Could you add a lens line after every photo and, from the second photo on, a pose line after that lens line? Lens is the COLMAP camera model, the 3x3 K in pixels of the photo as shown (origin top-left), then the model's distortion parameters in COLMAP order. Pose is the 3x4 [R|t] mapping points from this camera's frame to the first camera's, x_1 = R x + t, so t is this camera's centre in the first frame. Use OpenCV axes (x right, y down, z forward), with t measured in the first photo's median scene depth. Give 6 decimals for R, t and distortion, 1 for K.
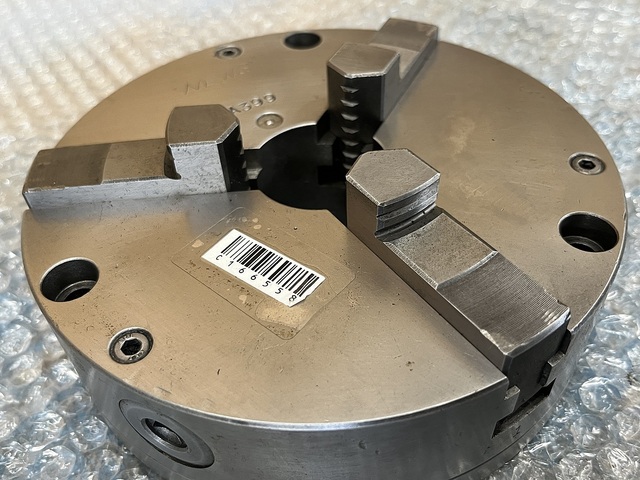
lens RADIAL K [[642.7, 0, 320.0], [0, 642.7, 240.0], [0, 0, 1]] dist [0.006473, -0.006976]
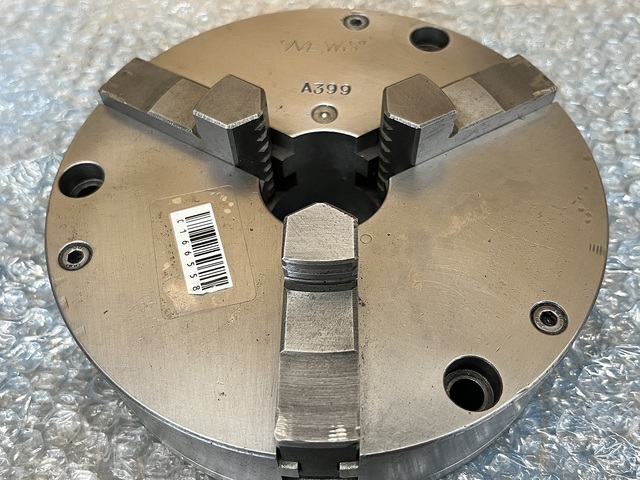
lens RADIAL K [[642.7, 0, 320.0], [0, 642.7, 240.0], [0, 0, 1]] dist [0.006473, -0.006976]
pose [[0.810204, 0.499242, -0.307126, 0.414079], [-0.418485, 0.859568, 0.293282, -0.383144], [0.410415, -0.109090, 0.905350, 0.040640]]
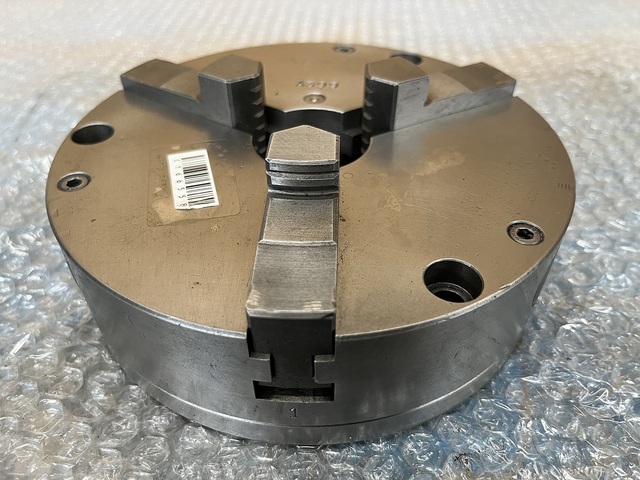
lens RADIAL K [[524.5, 0, 320.0], [0, 524.5, 240.0], [0, 0, 1]] dist [-0.009866, -0.002404]
pose [[0.796968, 0.431785, -0.422379, 0.554750], [-0.445540, 0.892394, 0.071597, -0.032346], [0.407843, 0.131127, 0.903587, 0.200458]]
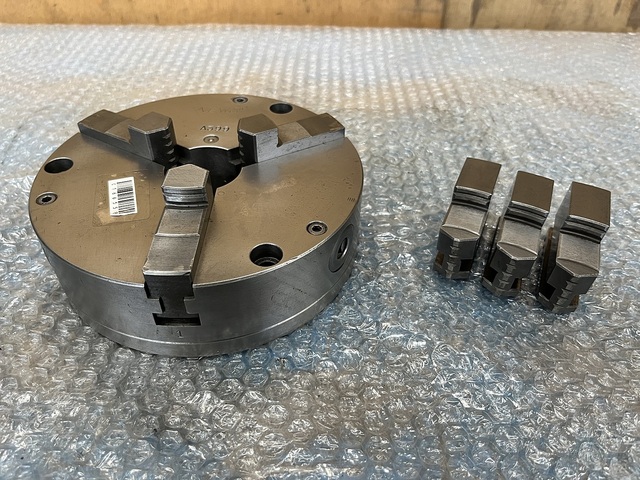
lens RADIAL K [[521.5, 0, 320.0], [0, 521.5, 240.0], [0, 0, 1]] dist [0.009342, -0.000379]
pose [[0.817575, 0.426043, -0.387373, 1.036983], [-0.438442, 0.896697, 0.060852, -0.191870], [0.373282, 0.120090, 0.919913, -0.221139]]
